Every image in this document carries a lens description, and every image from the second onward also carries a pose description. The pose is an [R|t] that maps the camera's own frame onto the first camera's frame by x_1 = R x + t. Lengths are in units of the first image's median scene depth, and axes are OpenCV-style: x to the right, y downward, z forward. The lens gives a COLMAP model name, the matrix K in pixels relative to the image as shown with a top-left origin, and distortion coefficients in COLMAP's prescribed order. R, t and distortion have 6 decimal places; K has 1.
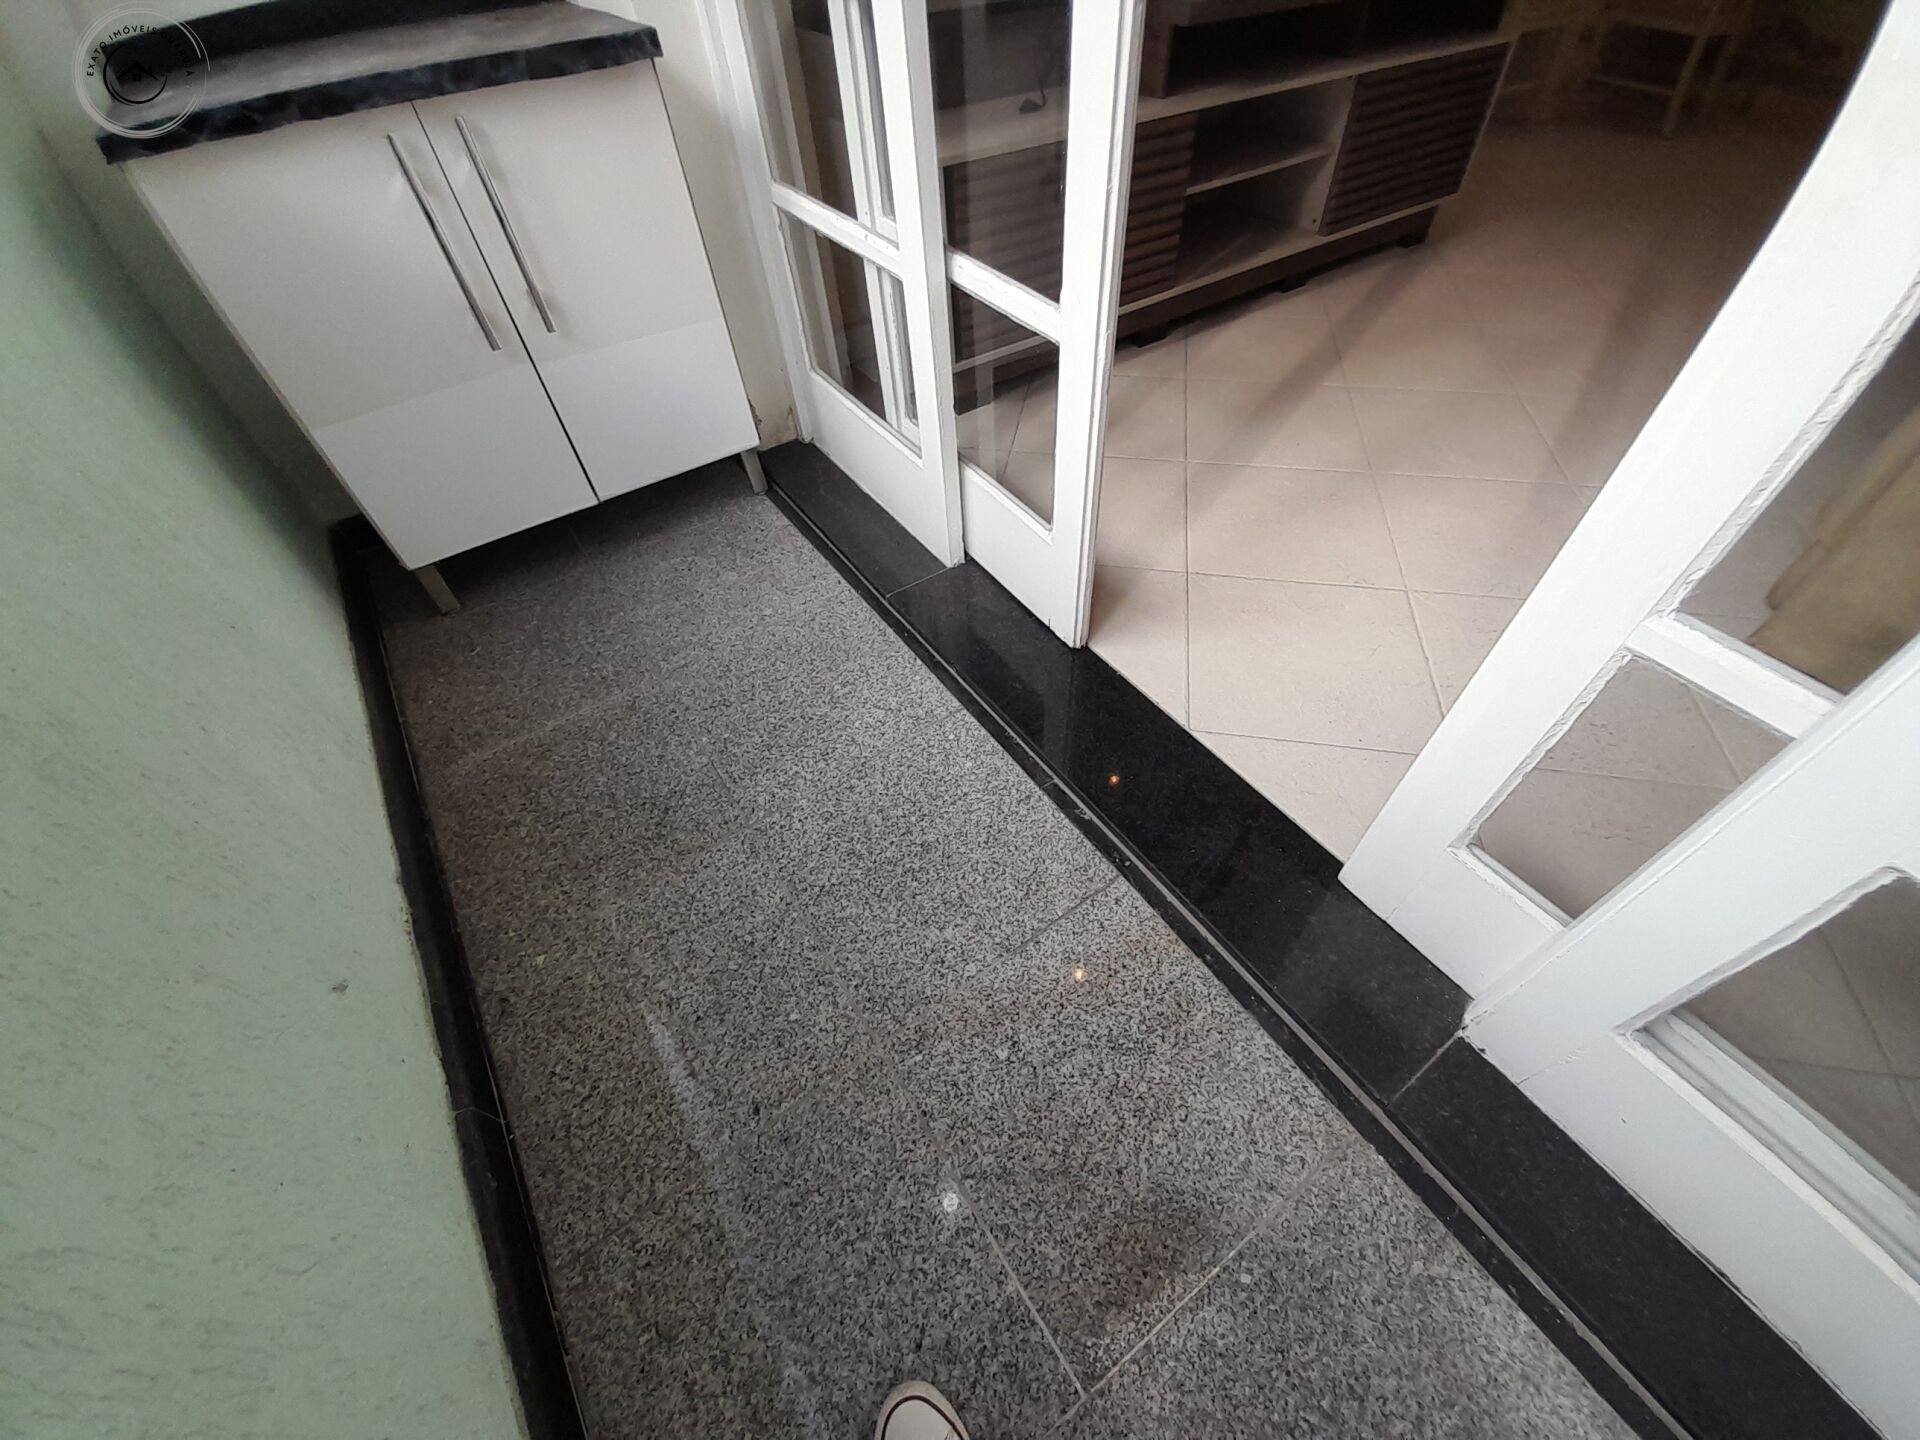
lens RADIAL K [[759.5, 0, 986.8], [0, 759.5, 716.2], [0, 0, 1]] dist [0.014185, -0.015780]
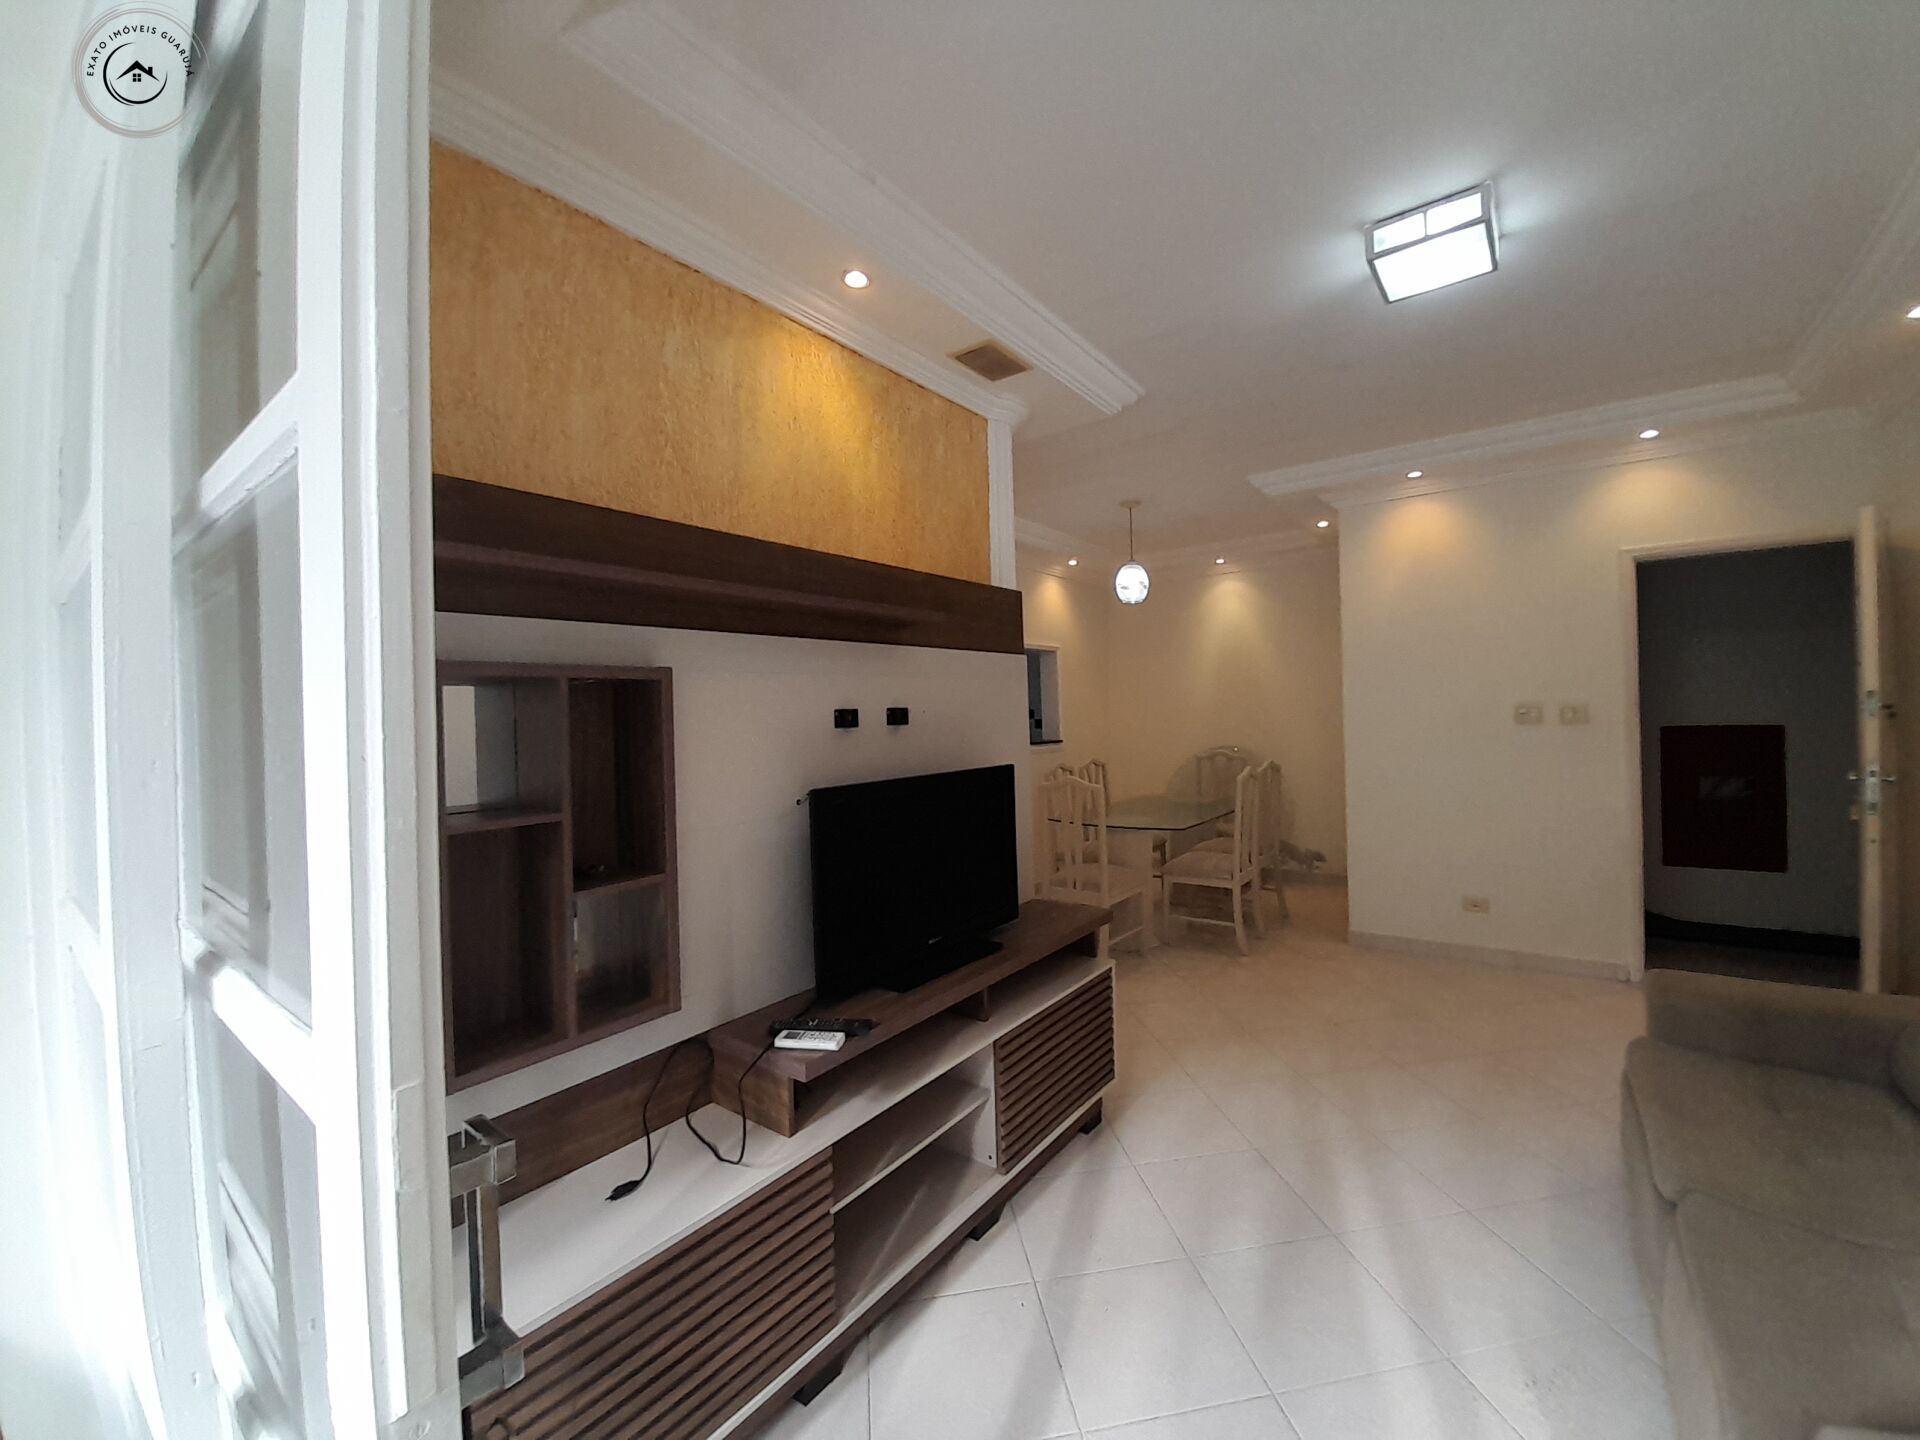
lens RADIAL K [[759.5, 0, 986.8], [0, 759.5, 716.2], [0, 0, 1]] dist [0.014185, -0.015780]
pose [[0.945922, 0.006225, 0.324333, 0.123907], [0.242833, 0.649340, -0.720687, -0.341749], [-0.215089, 0.760473, 0.612714, 0.013446]]
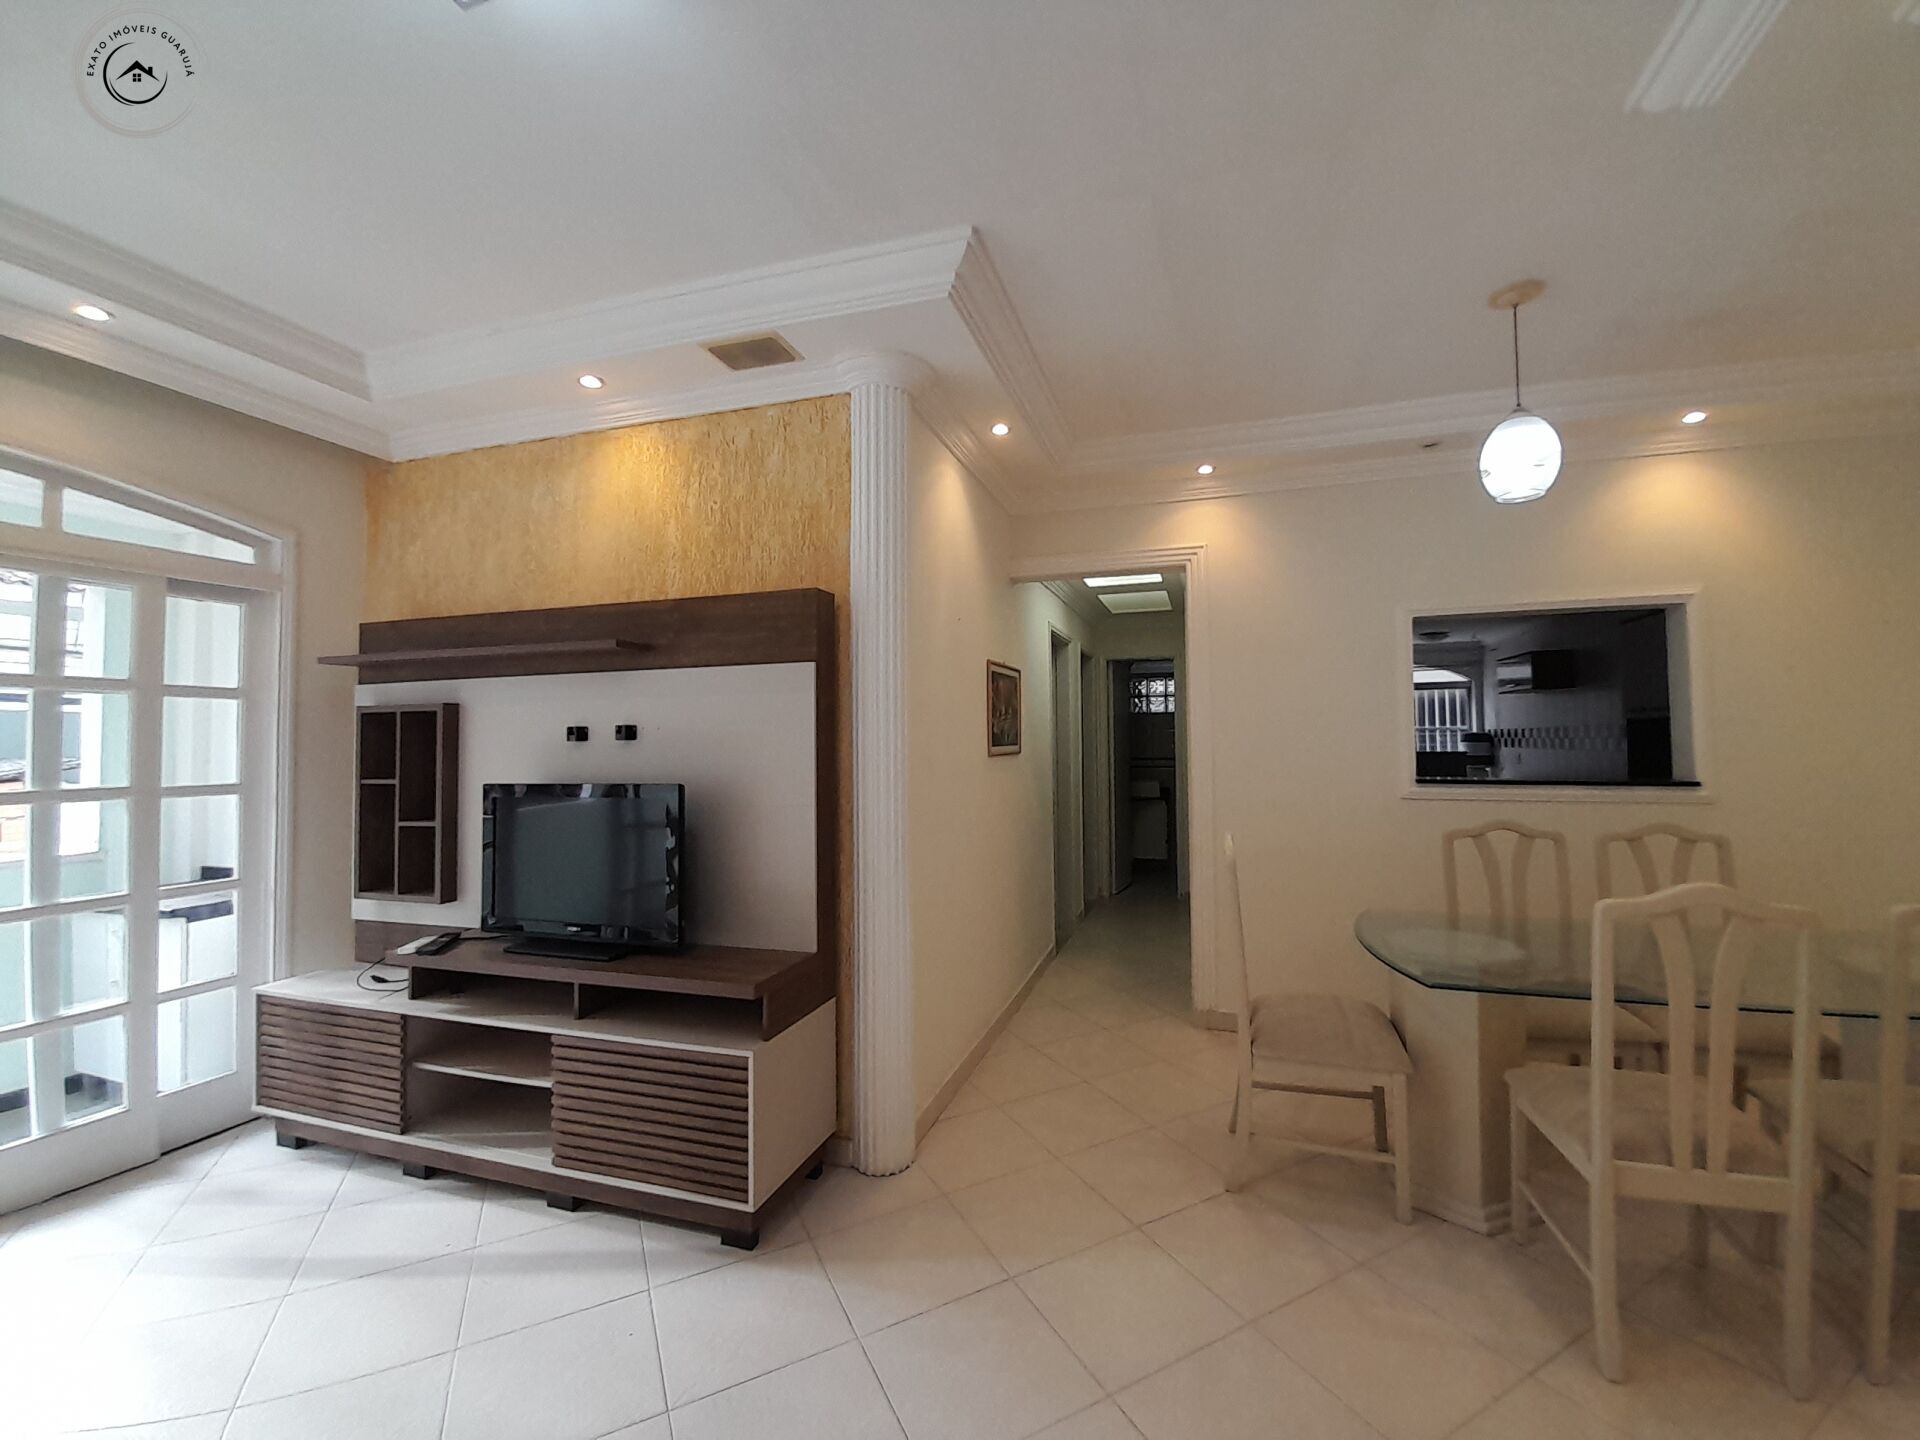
lens RADIAL K [[758.2, 0, 995.0], [0, 758.2, 716.7], [0, 0, 1]] dist [0.016290, -0.015665]
pose [[0.618712, 0.003091, -0.785612, 1.605279], [-0.601665, 0.644879, -0.471307, -0.907475], [0.505168, 0.764278, 0.400854, 0.460286]]
